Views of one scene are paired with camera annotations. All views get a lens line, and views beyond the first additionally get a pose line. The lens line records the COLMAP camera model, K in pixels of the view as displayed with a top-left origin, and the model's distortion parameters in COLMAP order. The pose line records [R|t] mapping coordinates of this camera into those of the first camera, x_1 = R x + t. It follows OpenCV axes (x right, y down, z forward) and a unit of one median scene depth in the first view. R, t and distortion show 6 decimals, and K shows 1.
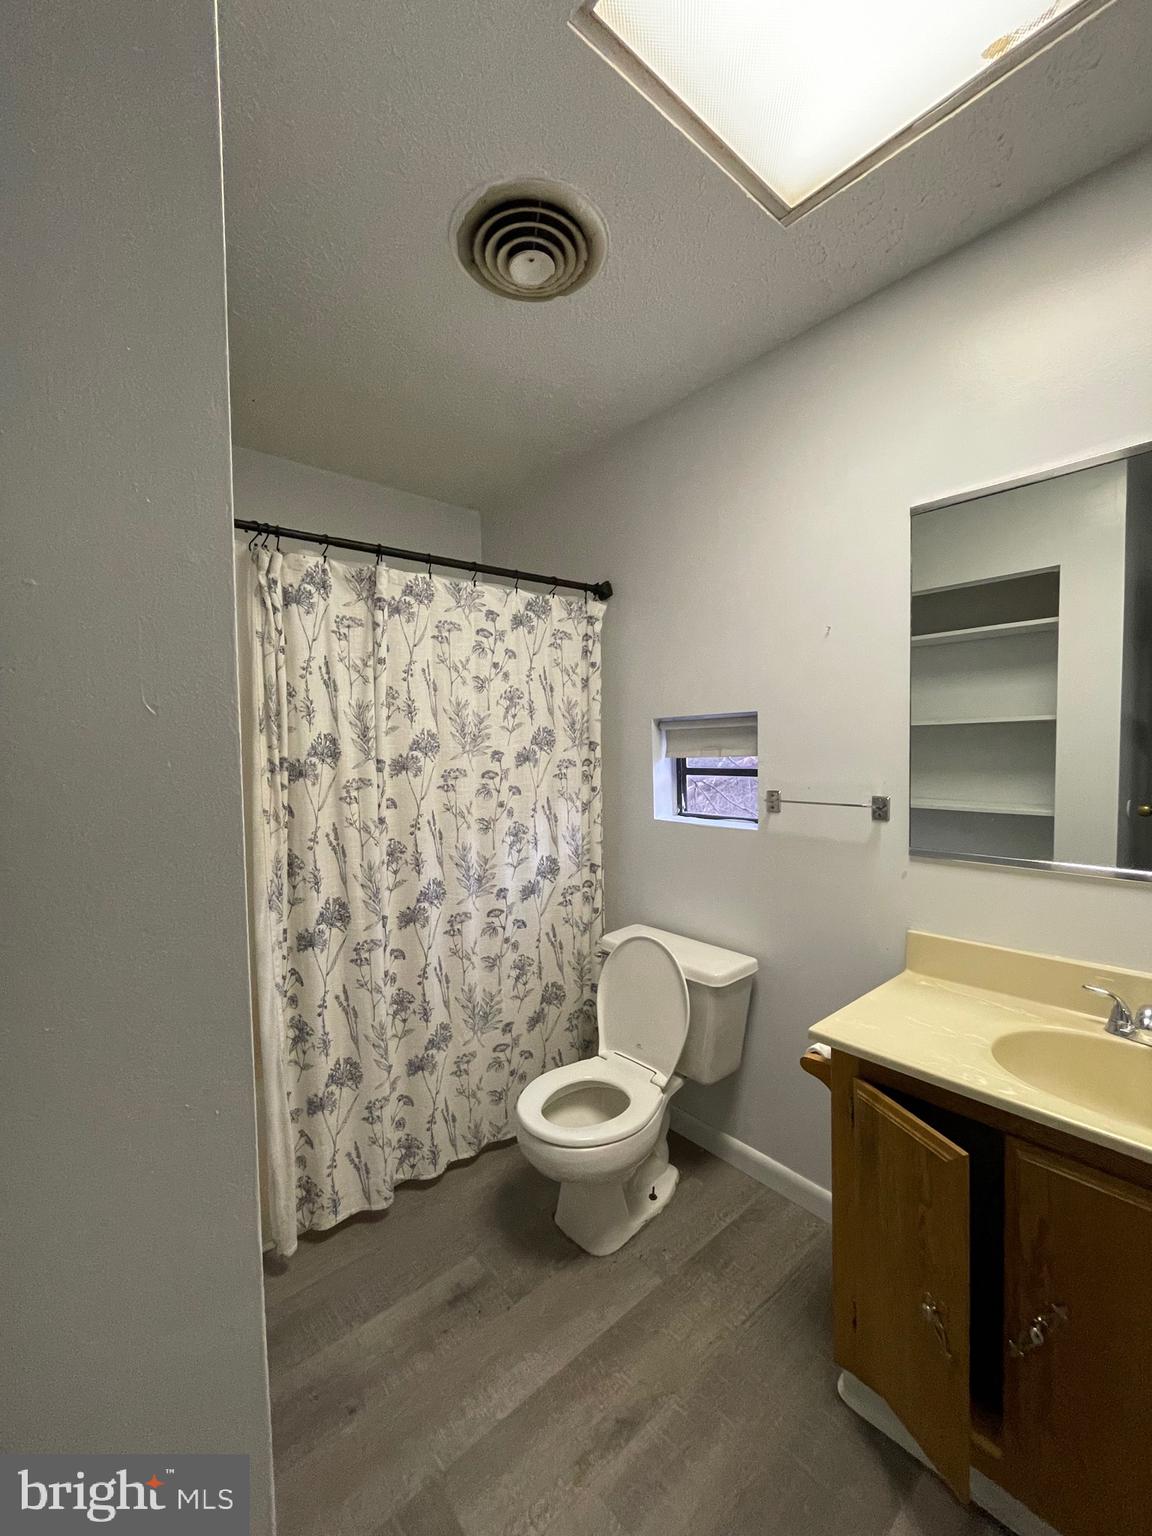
lens RADIAL K [[626.3, 0, 578.0], [0, 626.3, 768.2], [0, 0, 1]] dist [-0.003550, -0.000258]
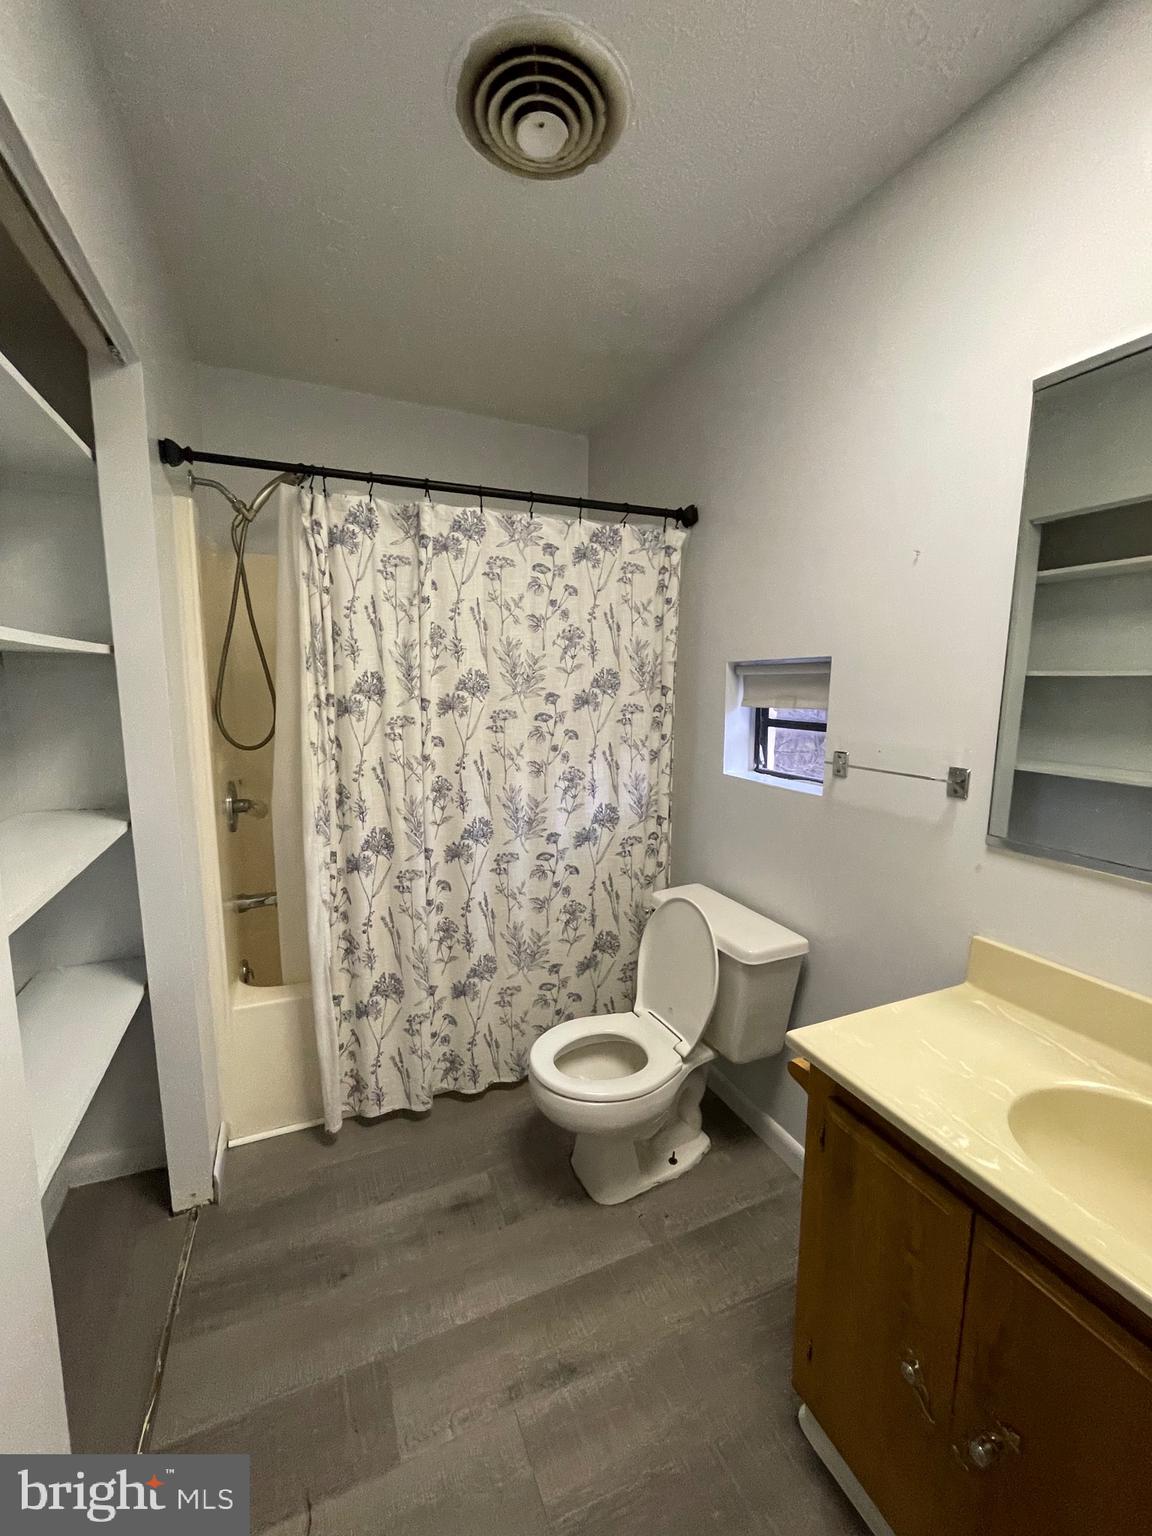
lens RADIAL K [[626.3, 0, 576.2], [0, 626.3, 768.2], [0, 0, 1]] dist [-0.003550, -0.000258]
pose [[0.956200, 0.067470, -0.284832, 0.213652], [-0.038568, 0.993629, 0.105893, -0.017967], [0.290162, -0.090270, 0.952710, 0.086537]]
